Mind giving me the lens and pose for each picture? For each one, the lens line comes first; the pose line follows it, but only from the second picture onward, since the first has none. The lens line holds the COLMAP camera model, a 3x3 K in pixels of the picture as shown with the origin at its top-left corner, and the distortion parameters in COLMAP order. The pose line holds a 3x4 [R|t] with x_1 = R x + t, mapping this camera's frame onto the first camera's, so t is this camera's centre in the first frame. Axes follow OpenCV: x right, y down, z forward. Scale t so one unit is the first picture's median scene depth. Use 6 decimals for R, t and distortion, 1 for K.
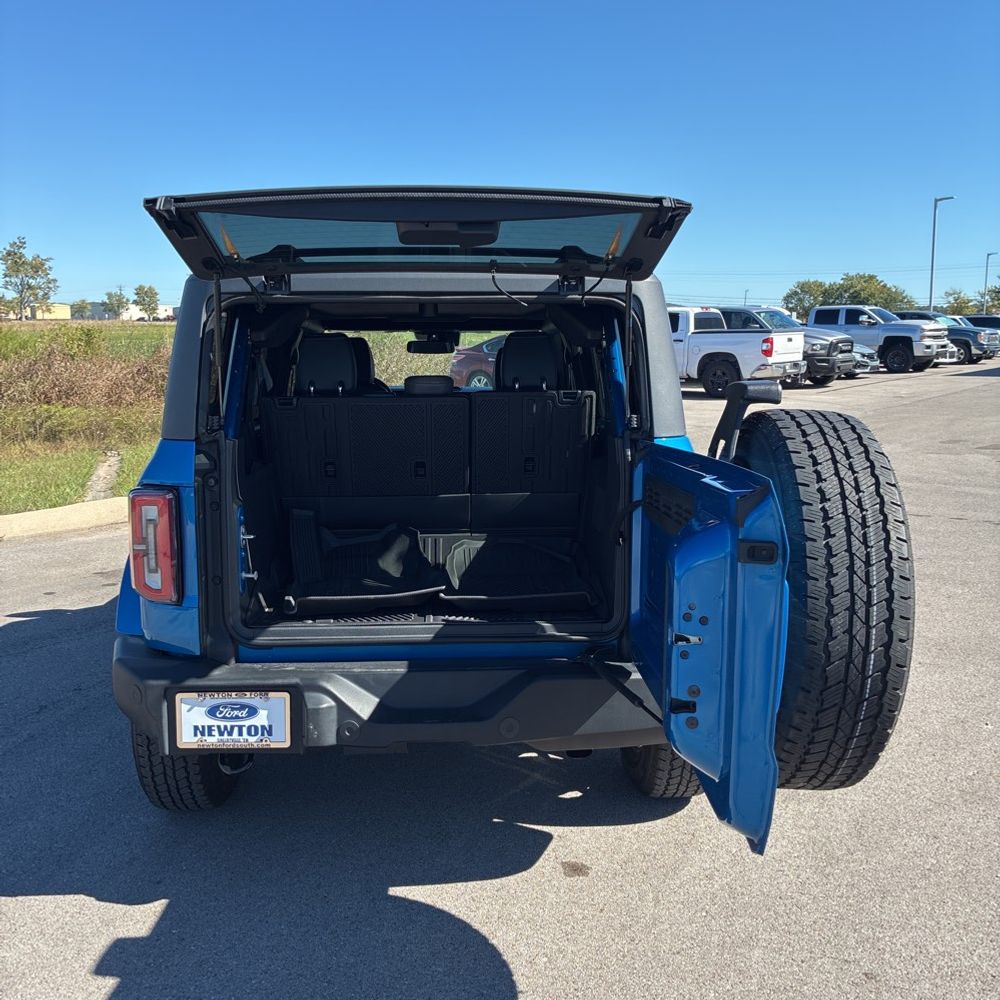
lens RADIAL K [[1014.0, 0, 489.4], [0, 1014.0, 492.1], [0, 0, 1]] dist [0.010761, 0.025615]
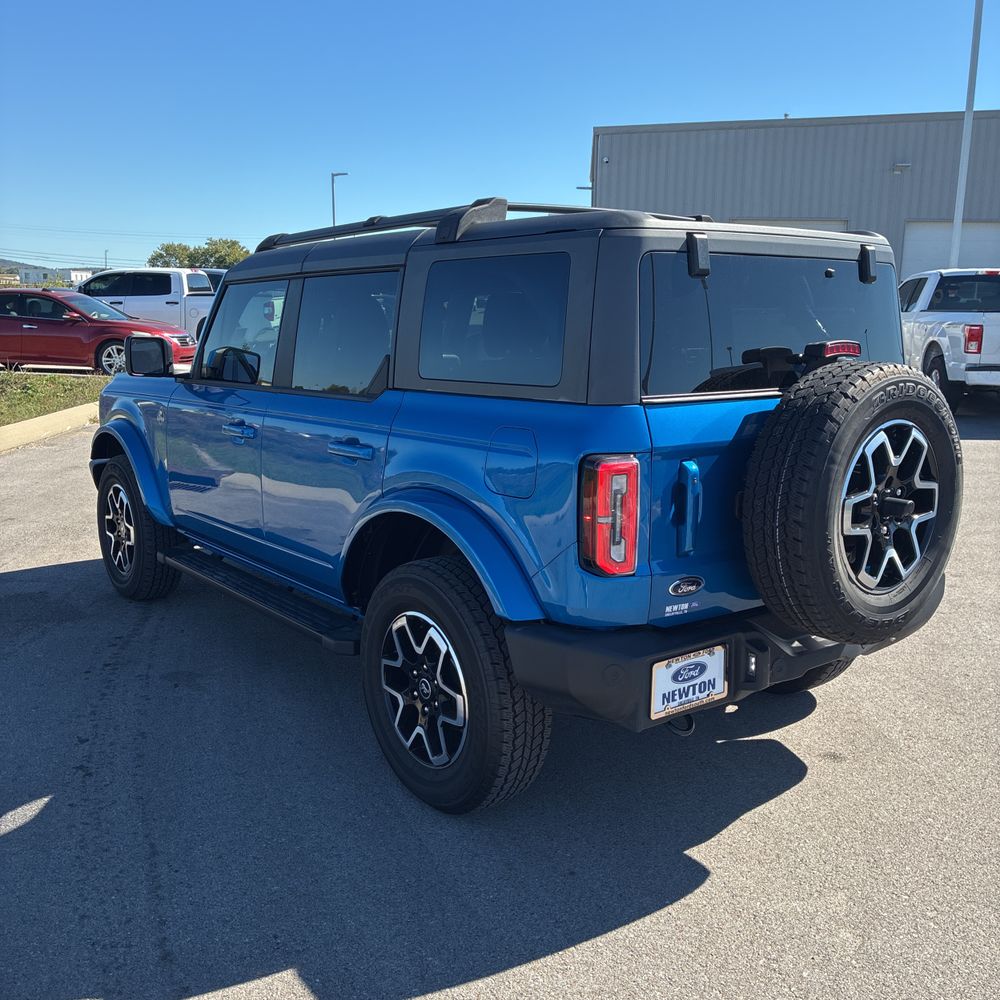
lens RADIAL K [[1006.5, 0, 500.0], [0, 1006.5, 500.0], [0, 0, 1]] dist [0.021420, -0.007599]
pose [[0.821952, -0.098235, 0.561021, -0.127996], [0.073775, 0.995079, 0.066151, -0.004395], [-0.564759, -0.012983, 0.825154, 0.038808]]
